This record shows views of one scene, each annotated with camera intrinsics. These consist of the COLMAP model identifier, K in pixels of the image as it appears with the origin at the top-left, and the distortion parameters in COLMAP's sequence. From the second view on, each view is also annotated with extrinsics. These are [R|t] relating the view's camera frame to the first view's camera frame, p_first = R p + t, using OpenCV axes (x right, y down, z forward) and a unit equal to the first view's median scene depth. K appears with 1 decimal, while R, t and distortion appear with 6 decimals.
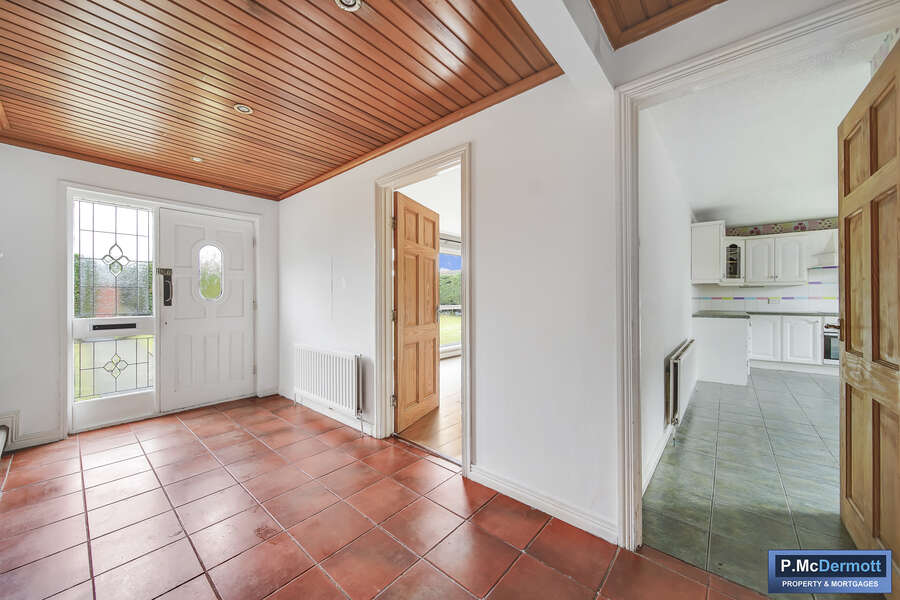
lens RADIAL K [[327.5, 0, 450.3], [0, 327.5, 299.2], [0, 0, 1]] dist [0.003004, -0.000255]
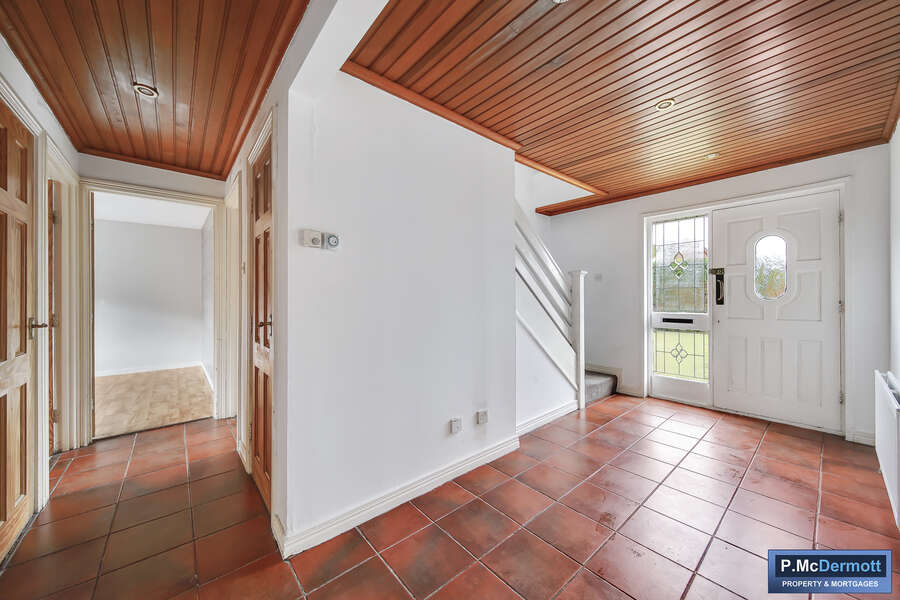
lens RADIAL K [[327.5, 0, 448.9], [0, 327.5, 295.5], [0, 0, 1]] dist [0.003004, -0.000255]
pose [[-0.158147, -0.006458, -0.987395, 0.287251], [-0.000110, 0.999979, -0.006522, -0.001259], [0.987416, -0.000923, -0.158144, 0.339415]]
